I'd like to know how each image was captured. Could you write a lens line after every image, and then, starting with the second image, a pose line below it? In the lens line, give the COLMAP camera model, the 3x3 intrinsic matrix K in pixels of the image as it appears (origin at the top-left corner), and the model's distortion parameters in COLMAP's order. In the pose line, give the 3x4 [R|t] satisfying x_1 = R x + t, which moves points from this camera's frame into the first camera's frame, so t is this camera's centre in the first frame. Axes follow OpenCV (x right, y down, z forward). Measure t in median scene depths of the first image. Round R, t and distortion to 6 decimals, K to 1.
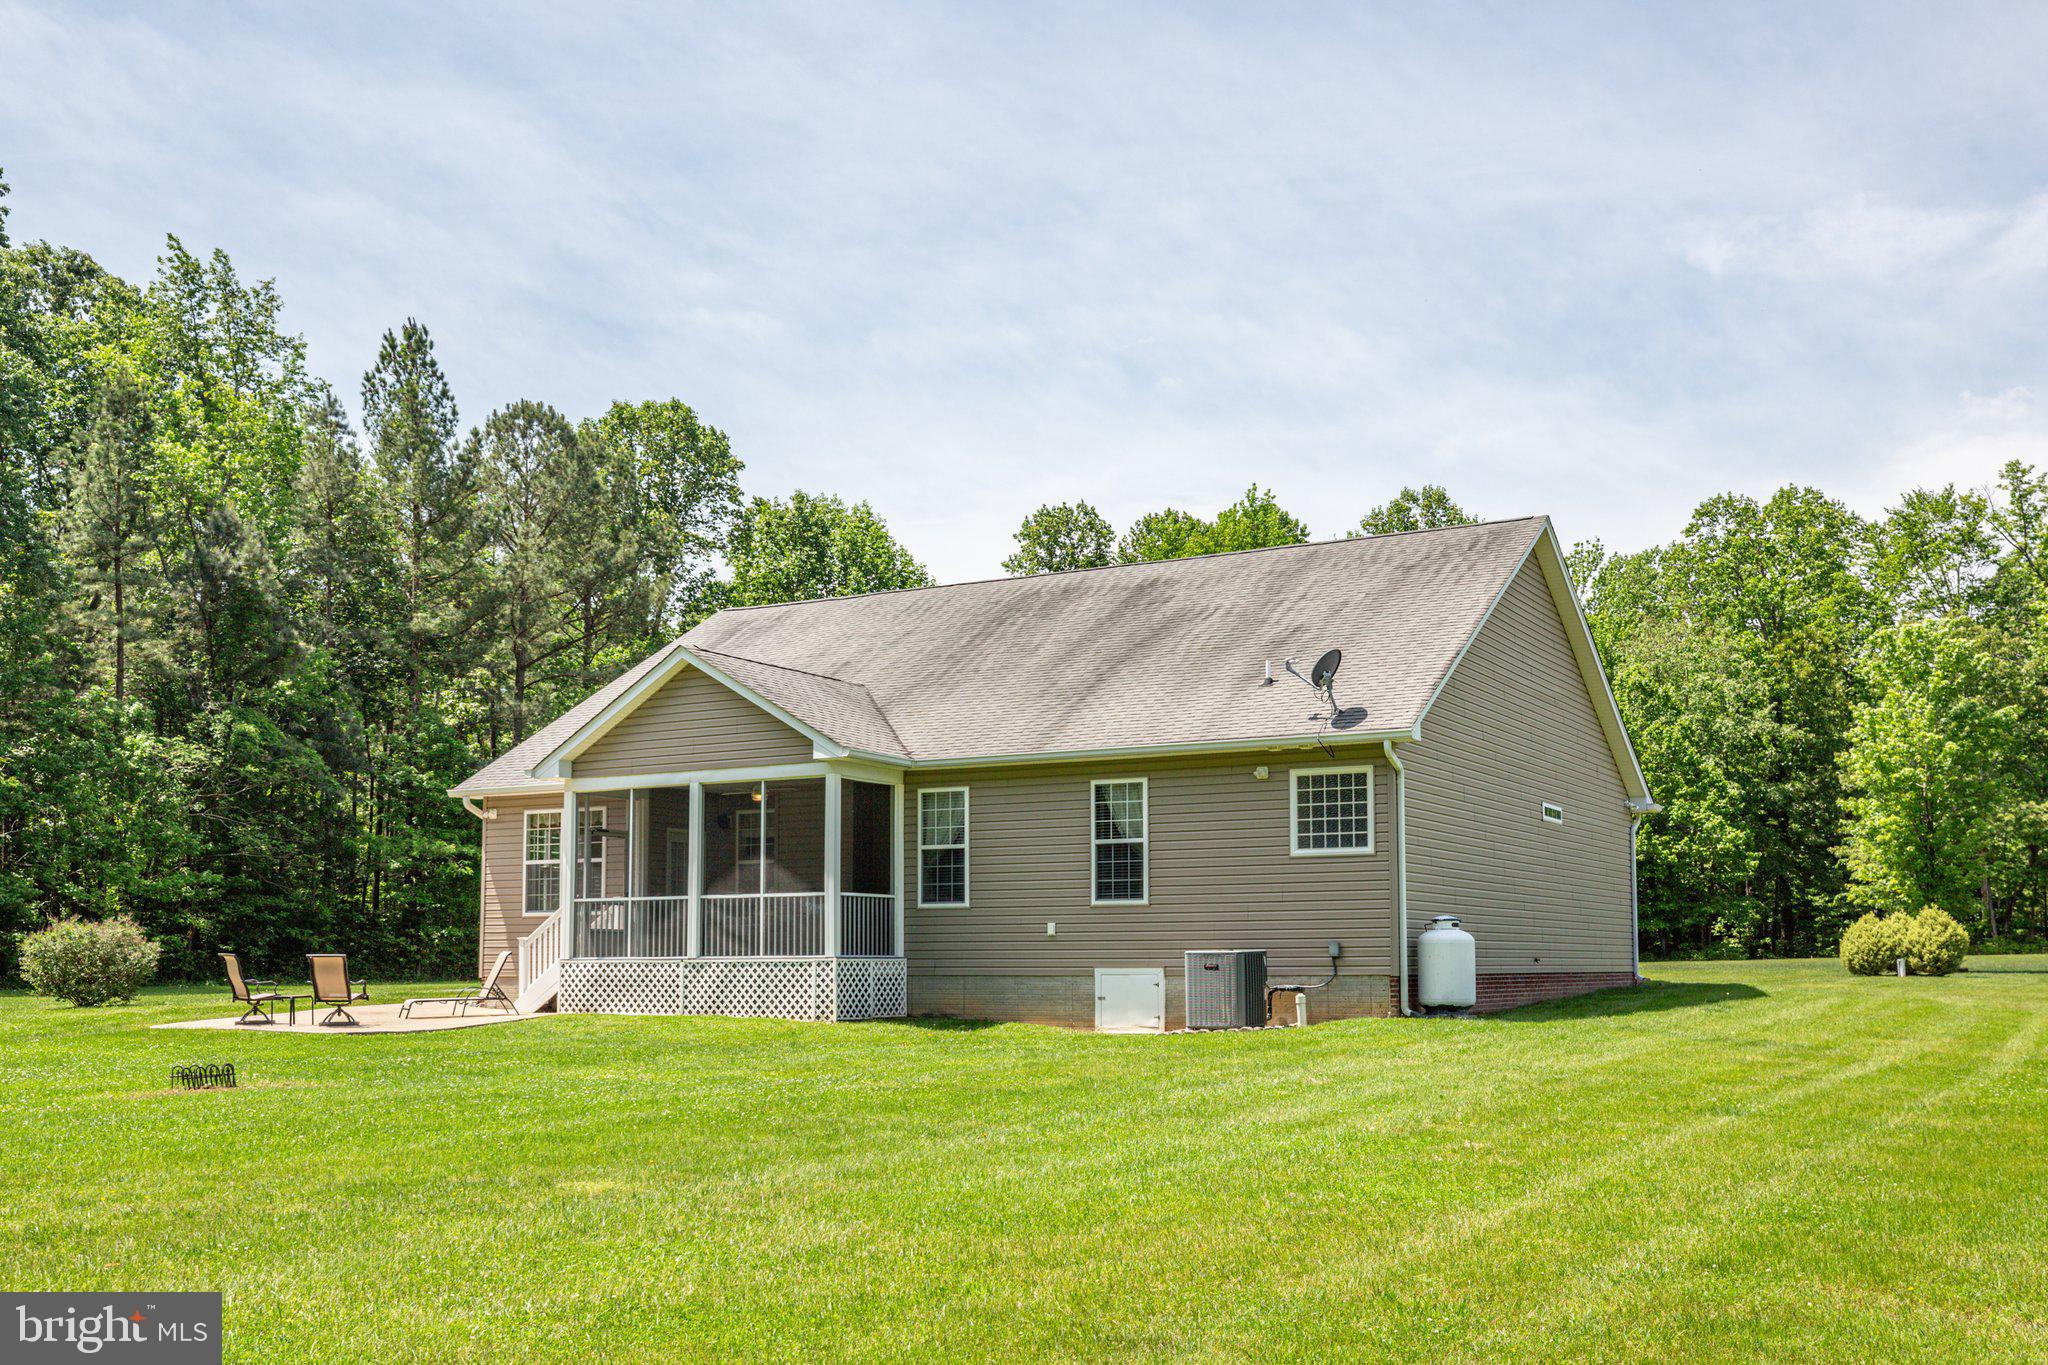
lens RADIAL K [[2042.7, 0, 1024.7], [0, 2042.7, 777.2], [0, 0, 1]] dist [0.042202, 0.008198]
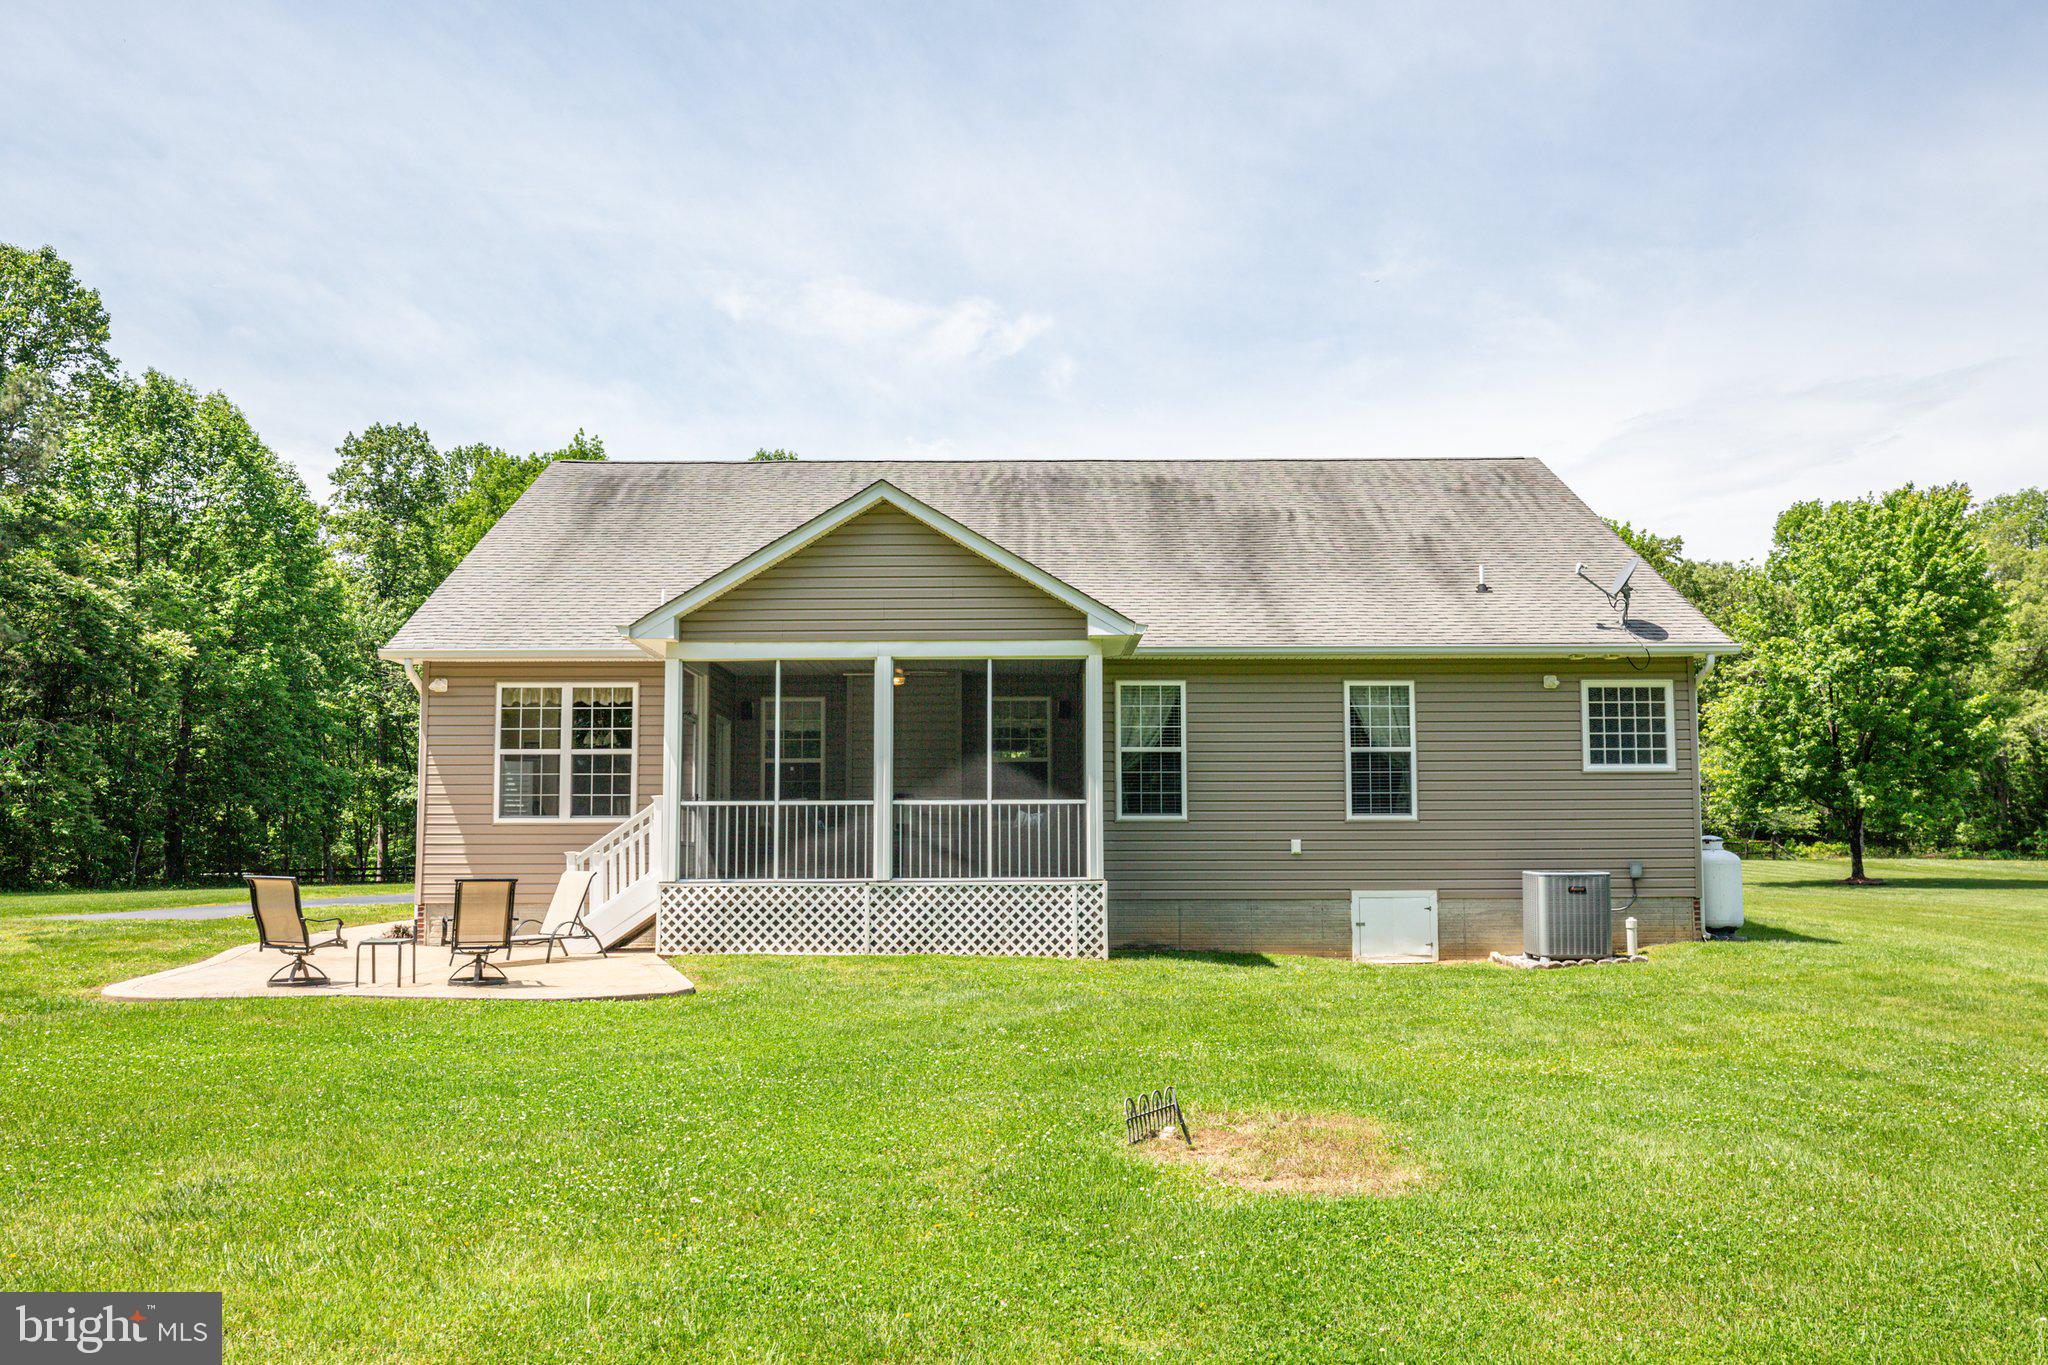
lens RADIAL K [[1668.5, 0, 1026.8], [0, 1668.5, 746.1], [0, 0, 1]] dist [-0.006680, -0.005551]
pose [[0.866185, 0.034628, 0.498522, -0.453511], [-0.045040, 0.998946, 0.008870, 0.030145], [-0.497689, -0.030137, 0.866832, 0.438747]]
